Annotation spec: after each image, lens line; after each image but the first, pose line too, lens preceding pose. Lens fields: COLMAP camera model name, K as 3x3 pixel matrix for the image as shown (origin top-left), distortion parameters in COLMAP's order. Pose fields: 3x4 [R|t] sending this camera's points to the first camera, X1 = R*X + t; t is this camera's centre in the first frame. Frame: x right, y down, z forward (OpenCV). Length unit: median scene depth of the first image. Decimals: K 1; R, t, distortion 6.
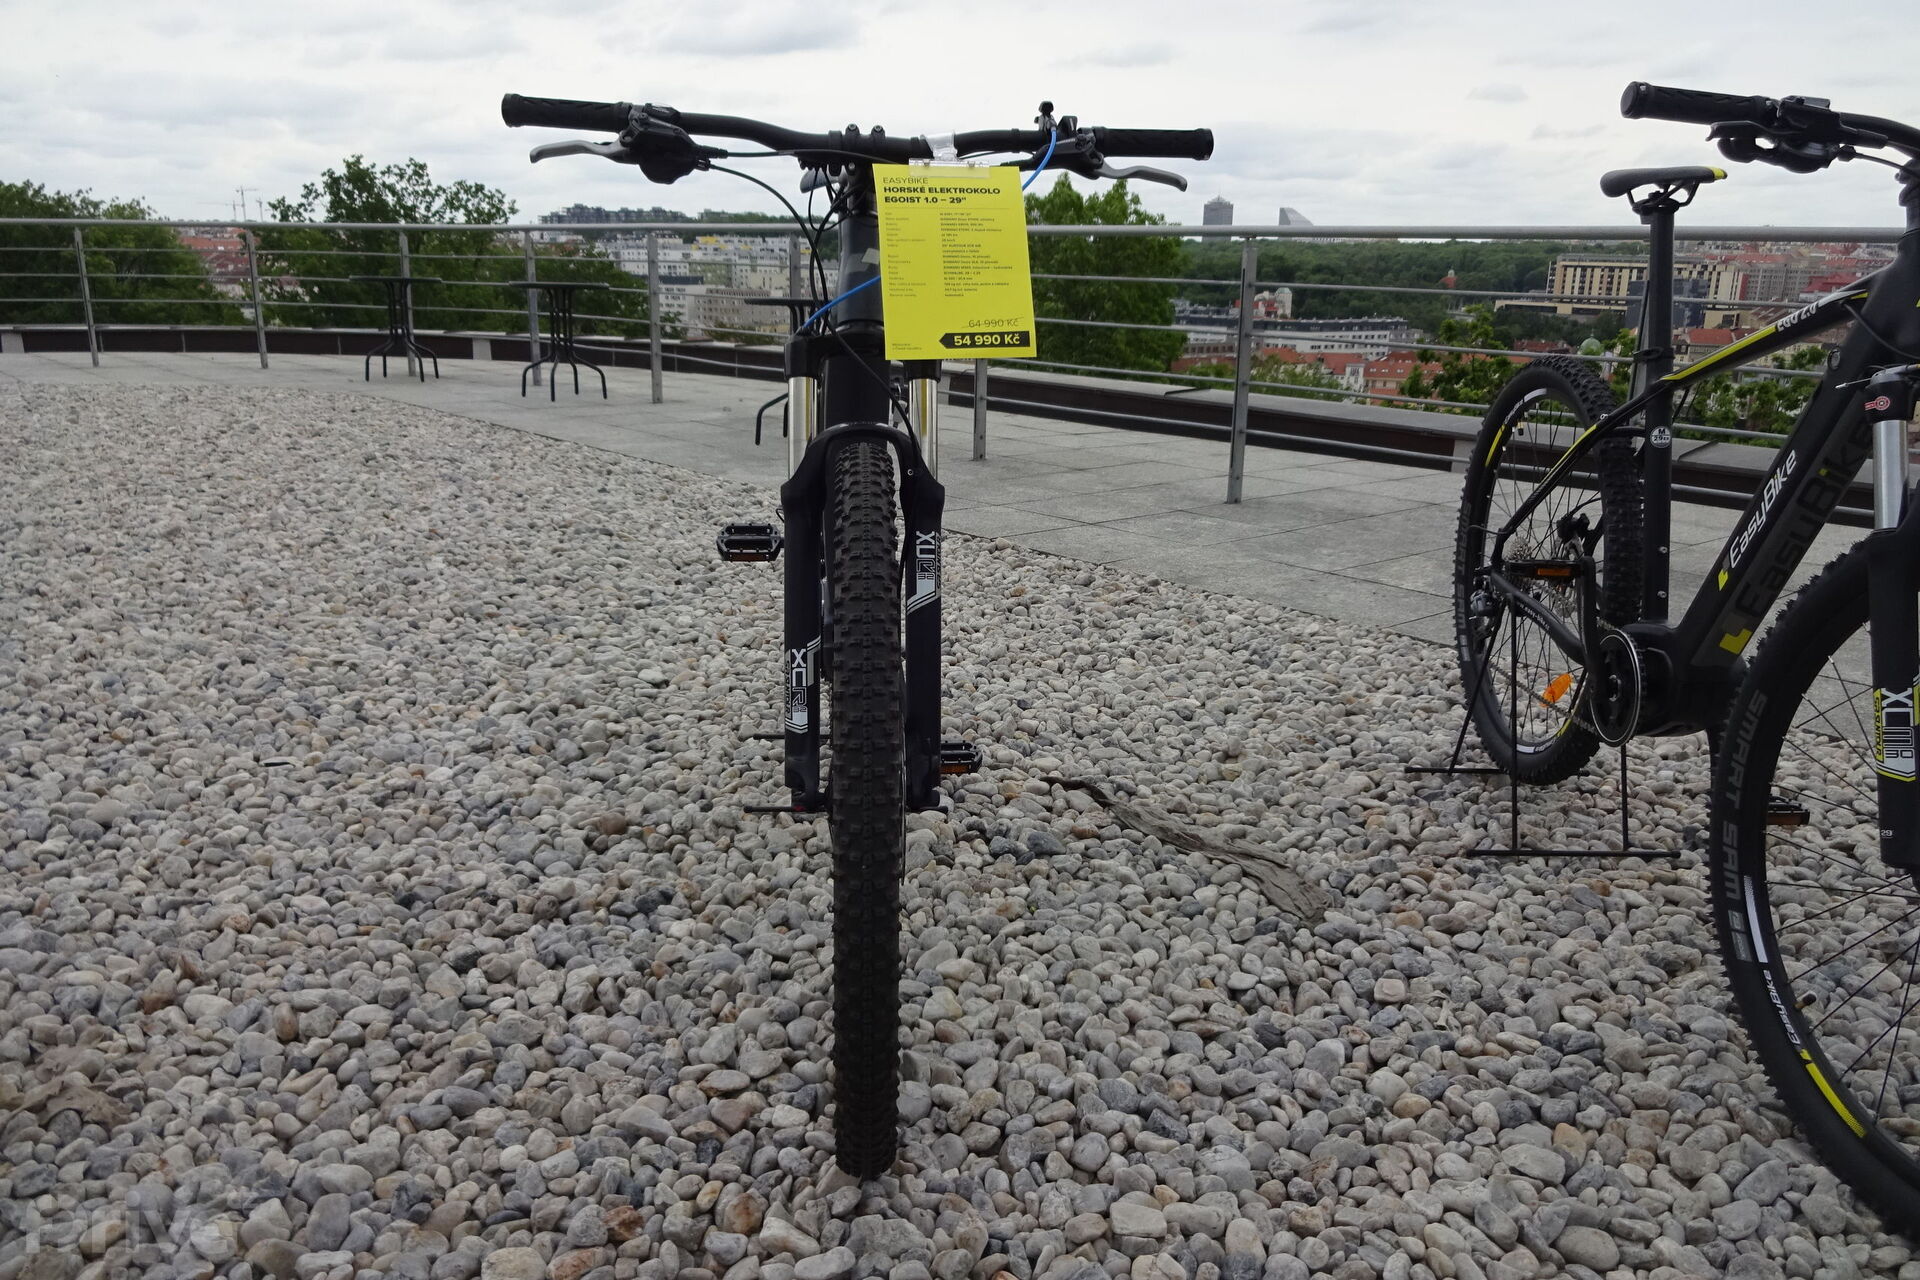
lens RADIAL K [[1420.6, 0, 950.0], [0, 1420.6, 626.9], [0, 0, 1]] dist [-0.004889, 0.000570]
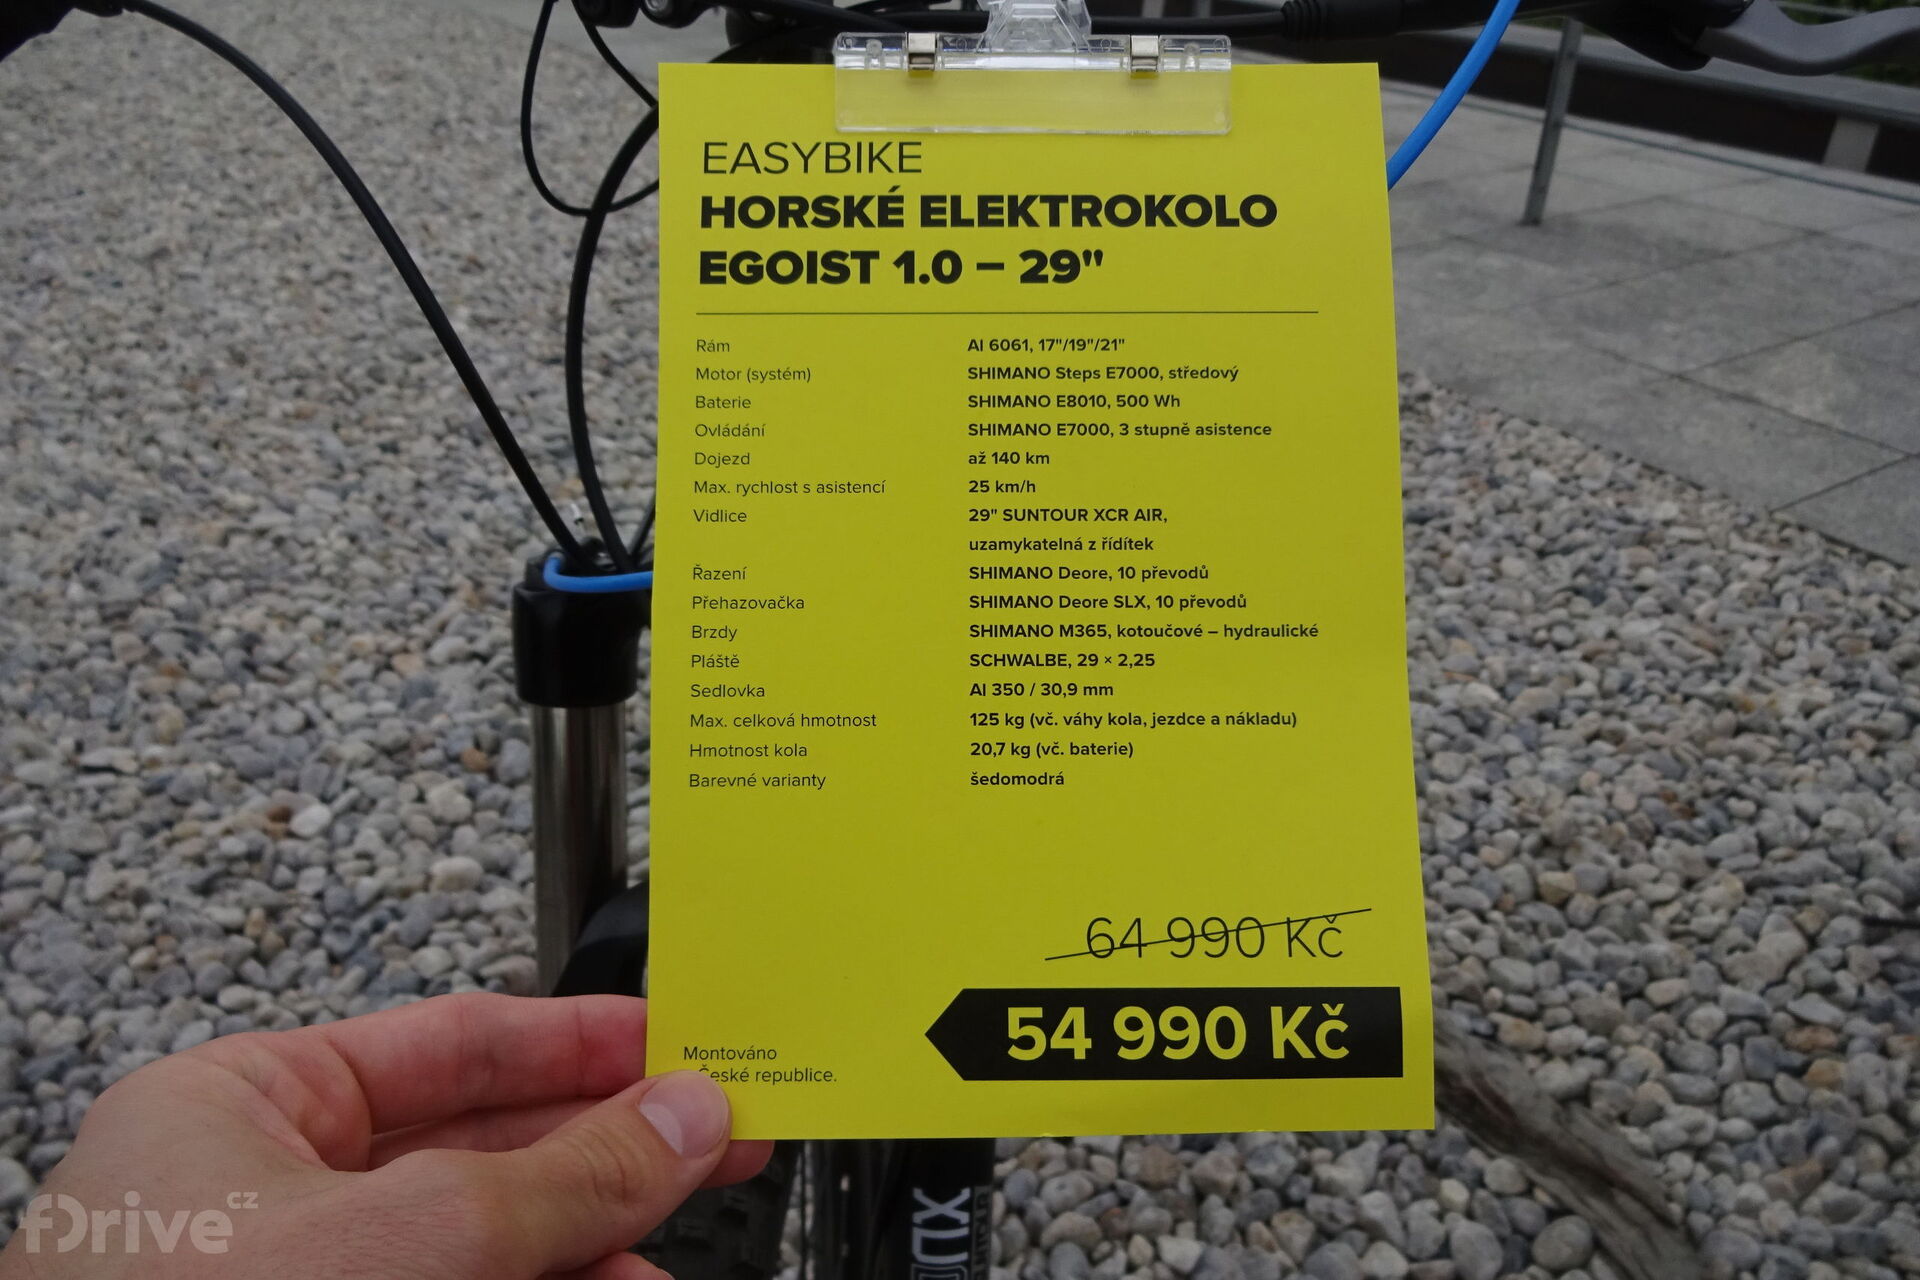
lens RADIAL K [[1420.6, 0, 966.5], [0, 1420.6, 636.1], [0, 0, 1]] dist [-0.004889, 0.000570]
pose [[0.991543, 0.061465, -0.114300, 0.008360], [-0.027800, 0.960882, 0.275558, -0.117694], [0.126766, -0.270050, 0.954465, 0.305041]]
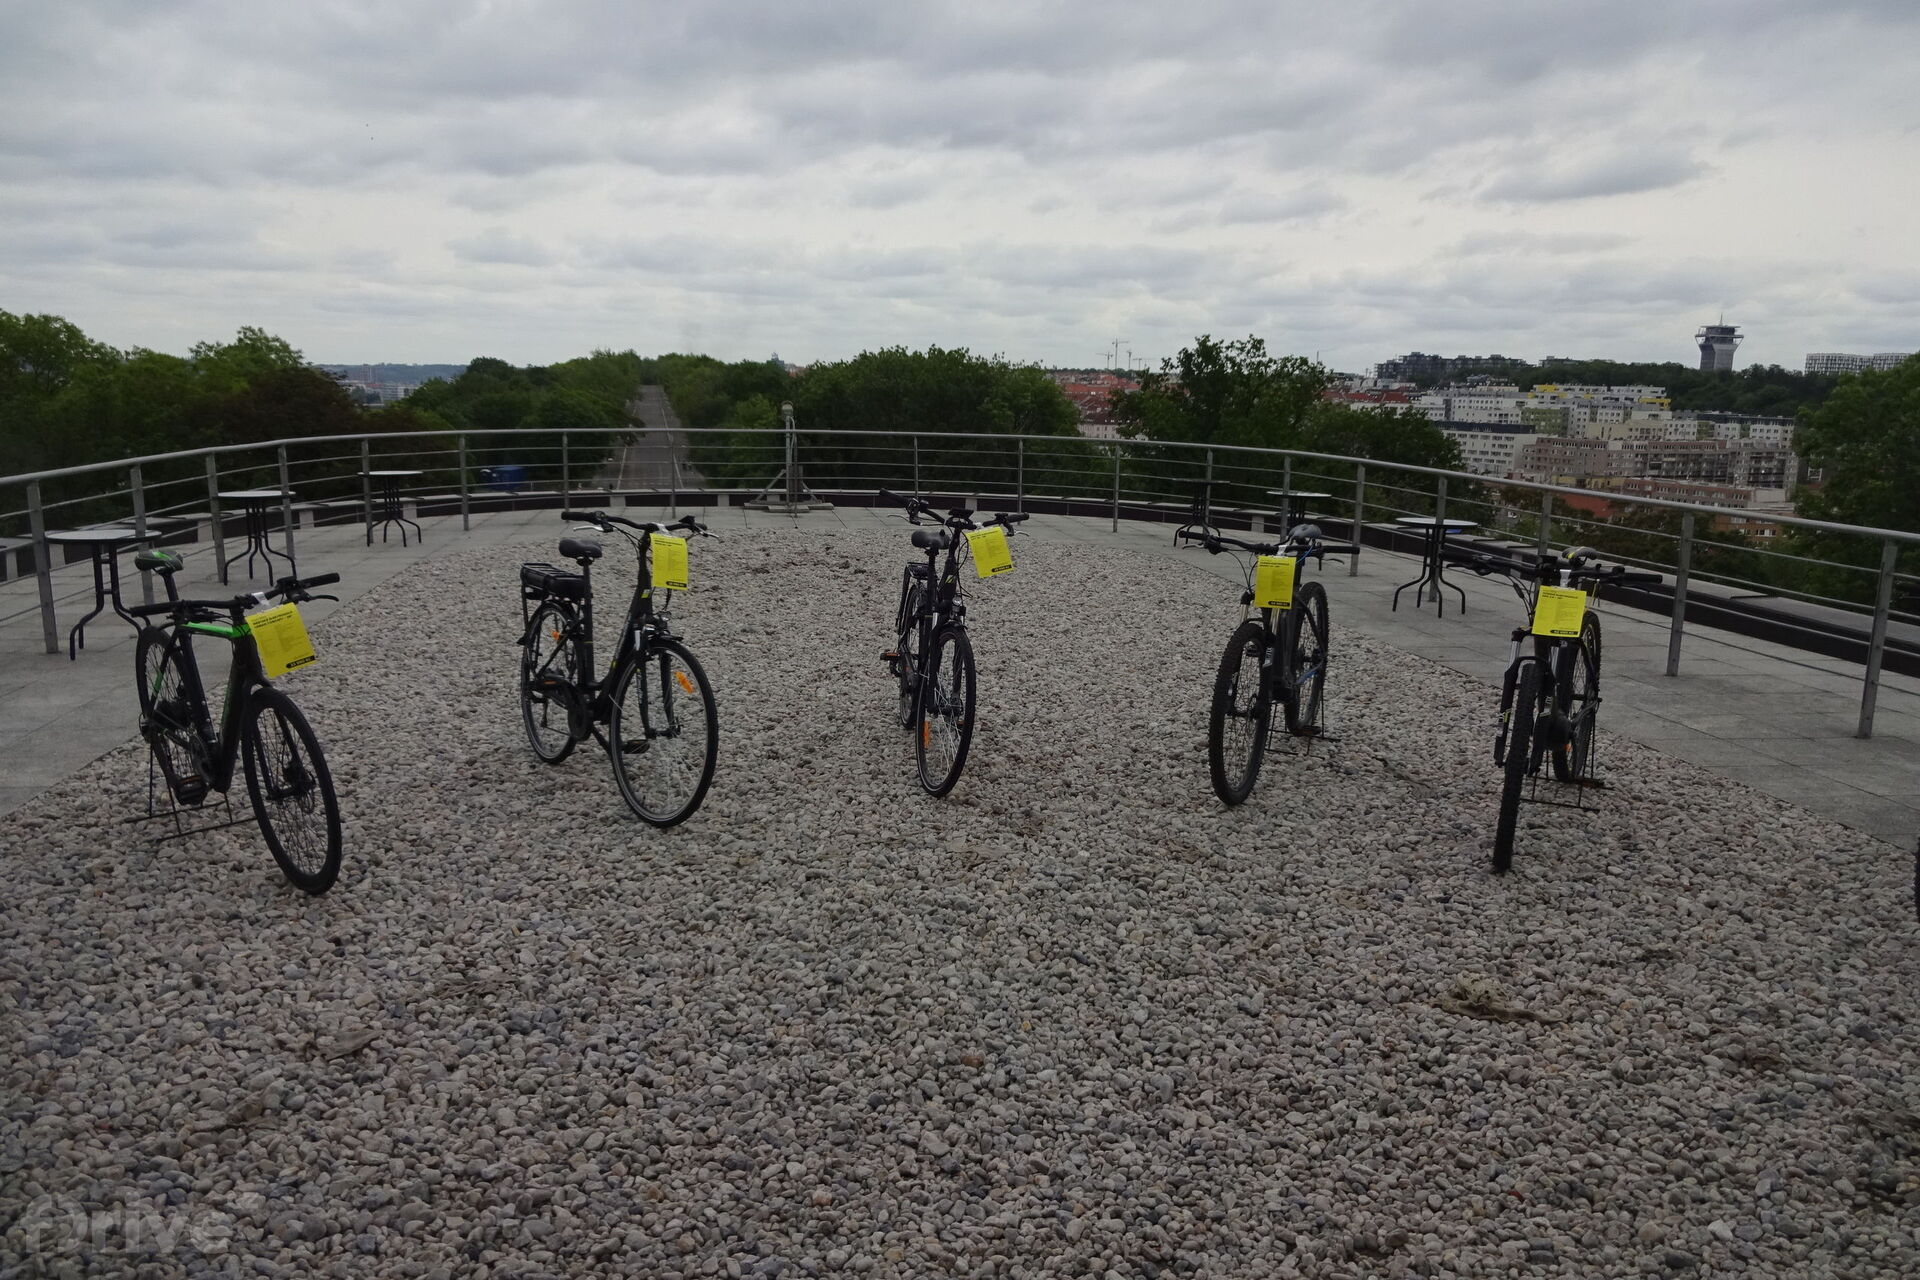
lens RADIAL K [[1420.6, 0, 956.2], [0, 1420.6, 634.7], [0, 0, 1]] dist [-0.004889, 0.000570]
pose [[0.849948, 0.091450, -0.518870, 0.515061], [-0.138644, 0.988933, -0.052810, 0.090768], [0.508298, 0.116824, 0.853220, -1.109436]]
